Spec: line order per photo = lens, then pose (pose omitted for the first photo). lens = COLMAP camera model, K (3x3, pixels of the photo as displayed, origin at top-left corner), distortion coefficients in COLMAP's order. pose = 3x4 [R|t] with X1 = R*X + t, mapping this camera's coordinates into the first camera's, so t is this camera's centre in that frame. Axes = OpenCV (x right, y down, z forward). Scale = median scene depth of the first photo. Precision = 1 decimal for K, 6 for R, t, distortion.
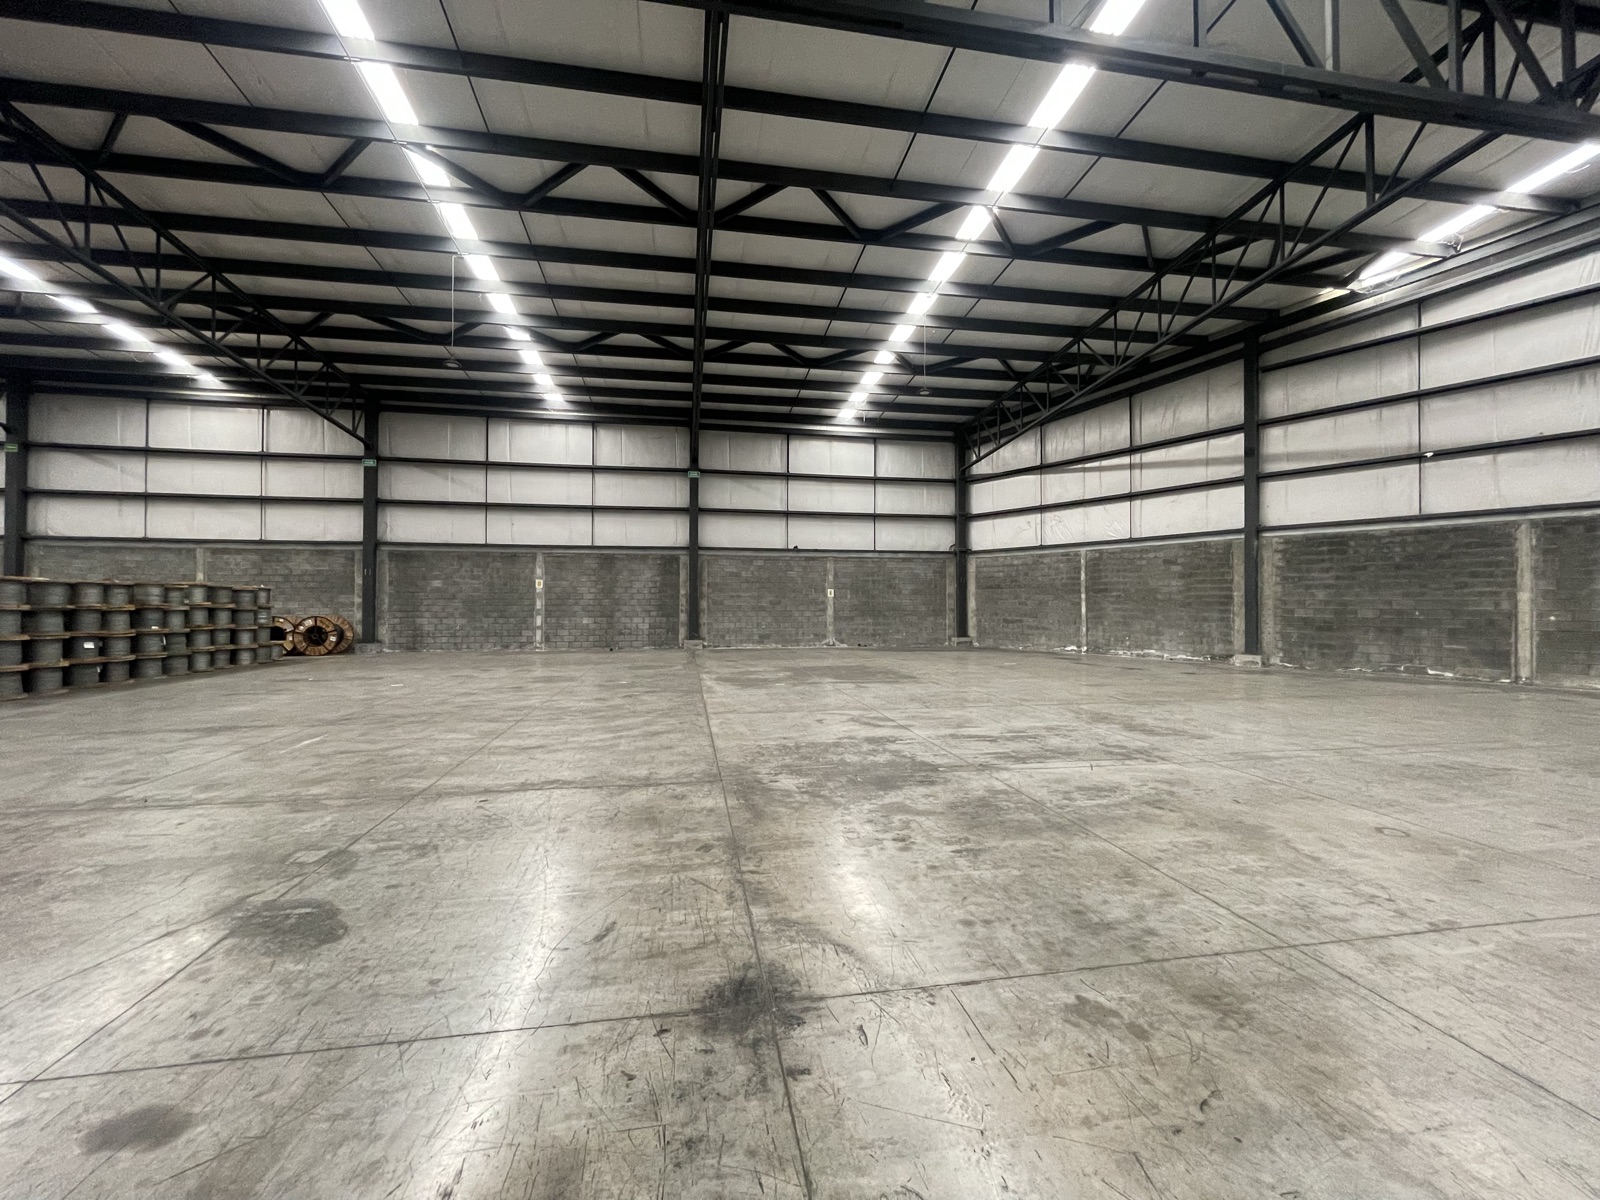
lens RADIAL K [[654.0, 0, 798.0], [0, 654.0, 593.7], [0, 0, 1]] dist [-0.003551, 0.000299]
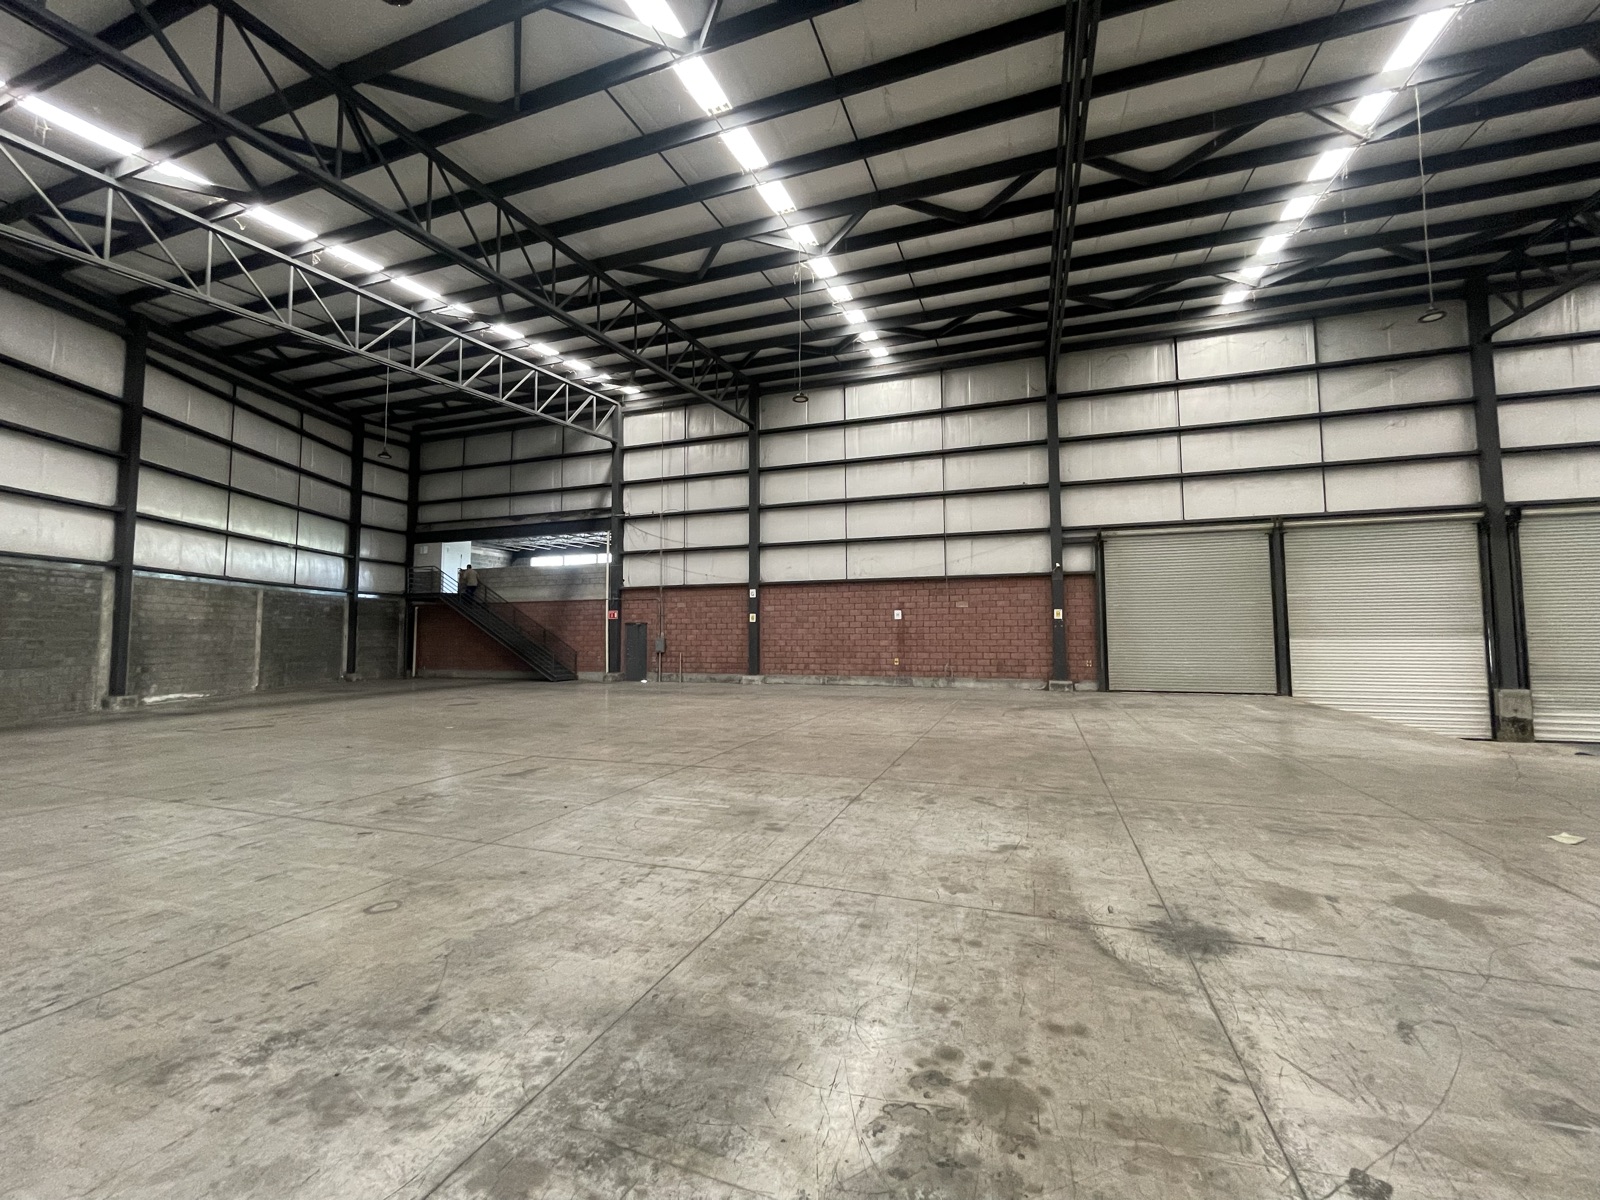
lens RADIAL K [[656.8, 0, 796.0], [0, 656.8, 595.4], [0, 0, 1]] dist [-0.004052, -0.000053]
pose [[-0.868673, 0.032529, 0.494317, -0.008890], [-0.002136, 0.997587, -0.069400, 0.001160], [-0.495382, -0.061342, -0.866507, 0.469948]]
